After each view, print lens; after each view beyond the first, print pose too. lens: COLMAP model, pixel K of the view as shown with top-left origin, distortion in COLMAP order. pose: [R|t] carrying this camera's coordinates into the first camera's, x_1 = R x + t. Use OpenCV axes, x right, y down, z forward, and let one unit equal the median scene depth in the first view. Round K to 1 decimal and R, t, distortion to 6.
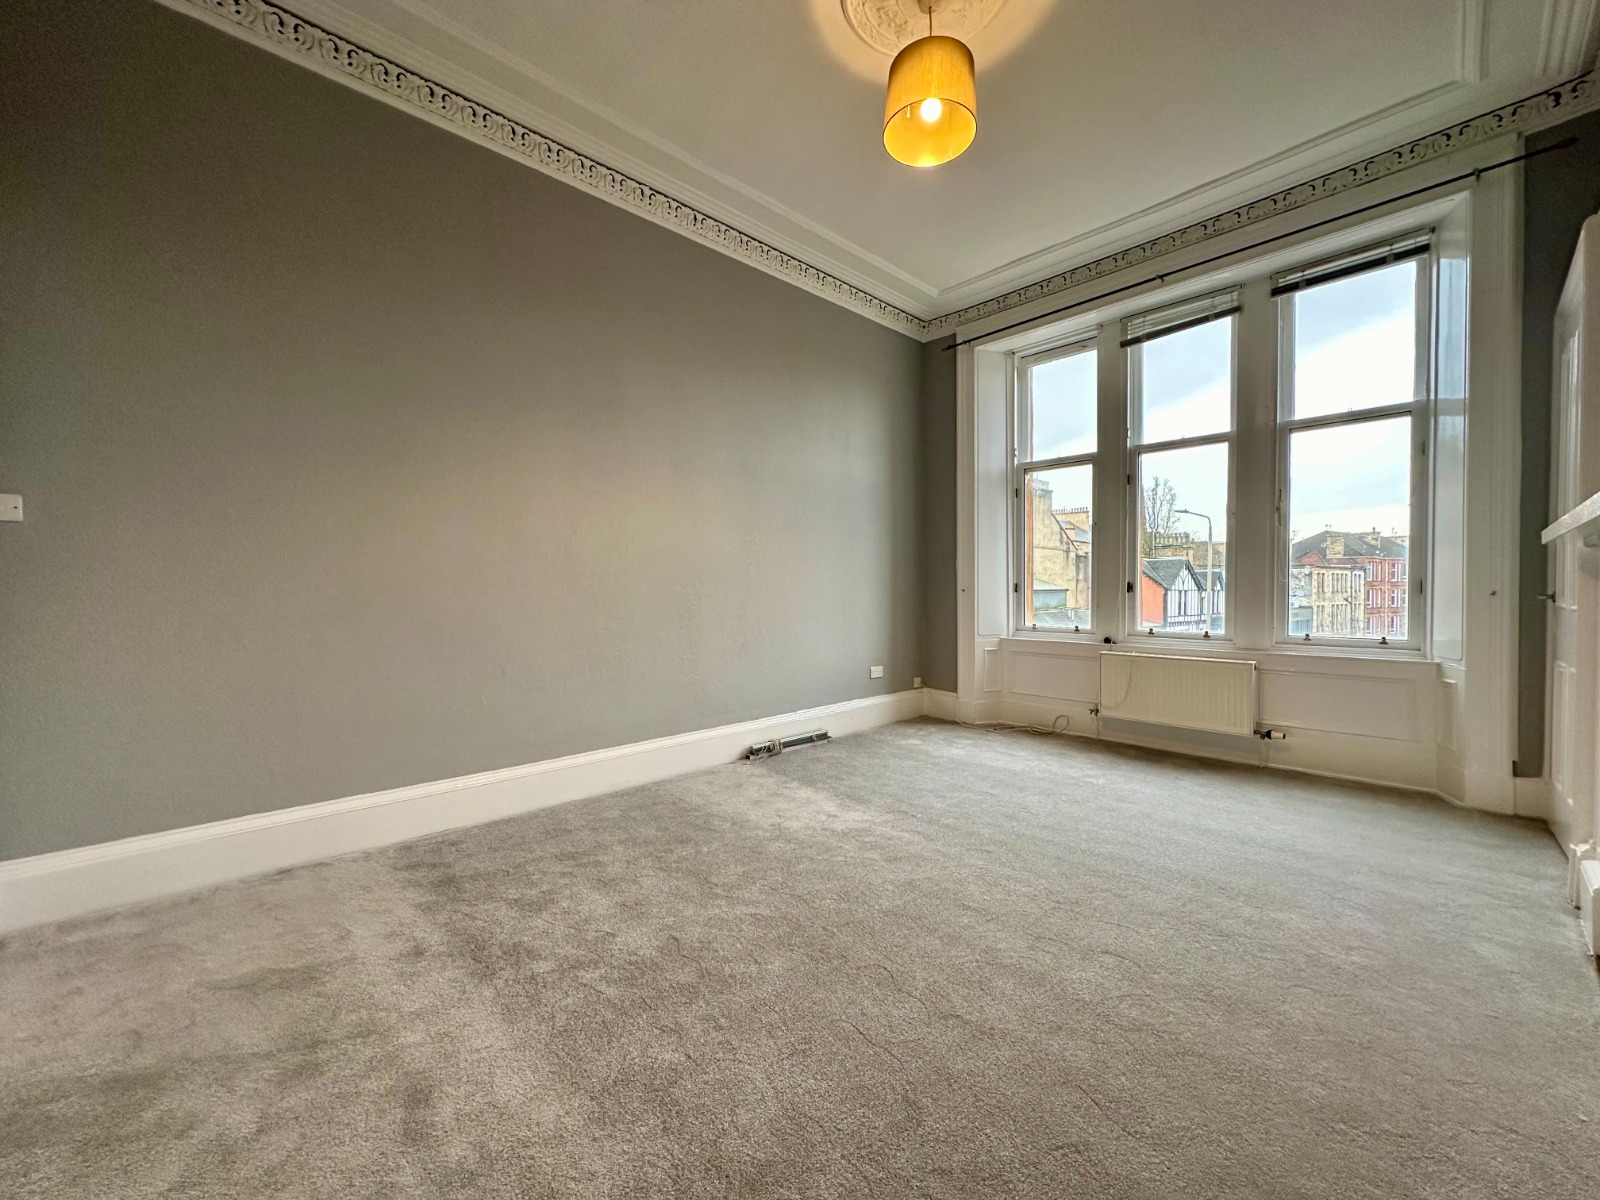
lens RADIAL K [[638.6, 0, 800.0], [0, 638.6, 600.0], [0, 0, 1]] dist [0.001148, 0.000134]
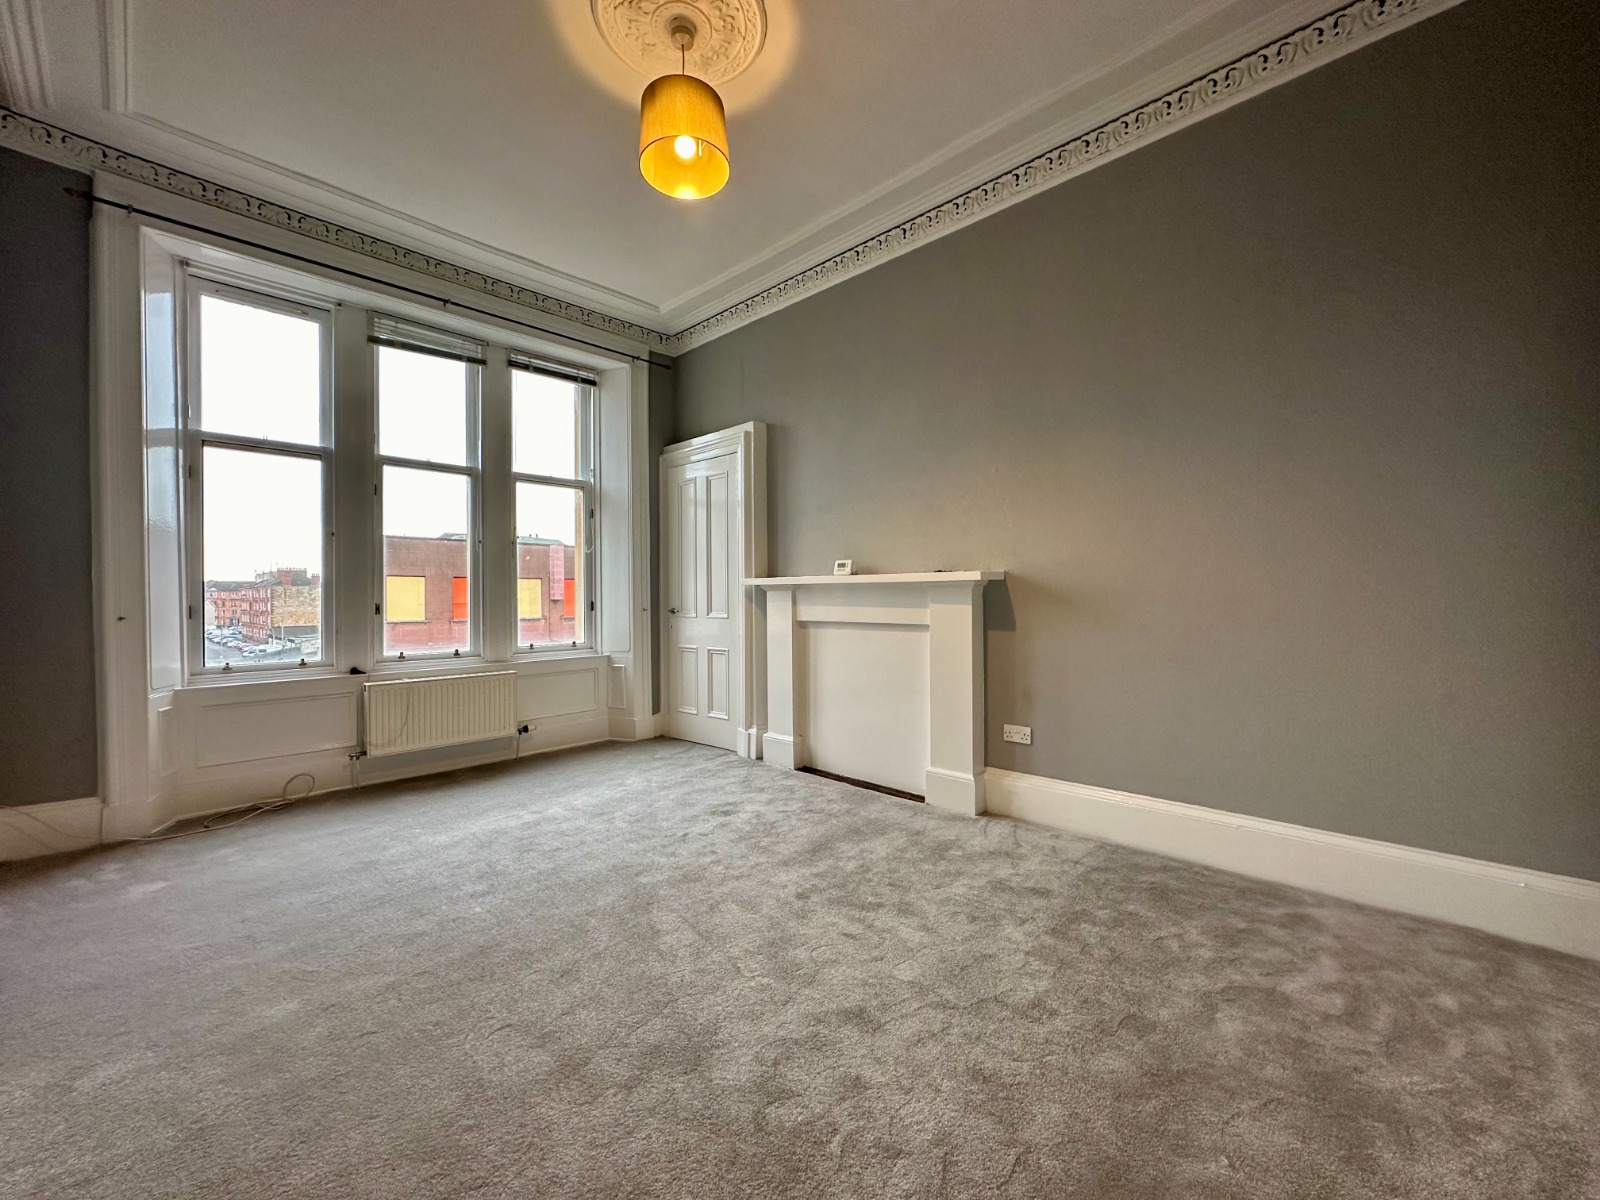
lens RADIAL K [[624.8, 0, 800.0], [0, 624.8, 600.0], [0, 0, 1]] dist [-0.010777, -0.000331]
pose [[-0.043896, 0.007673, 0.999007, -0.435770], [0.035776, 0.999341, -0.006103, -0.006836], [-0.998395, 0.035473, -0.044142, 0.498767]]
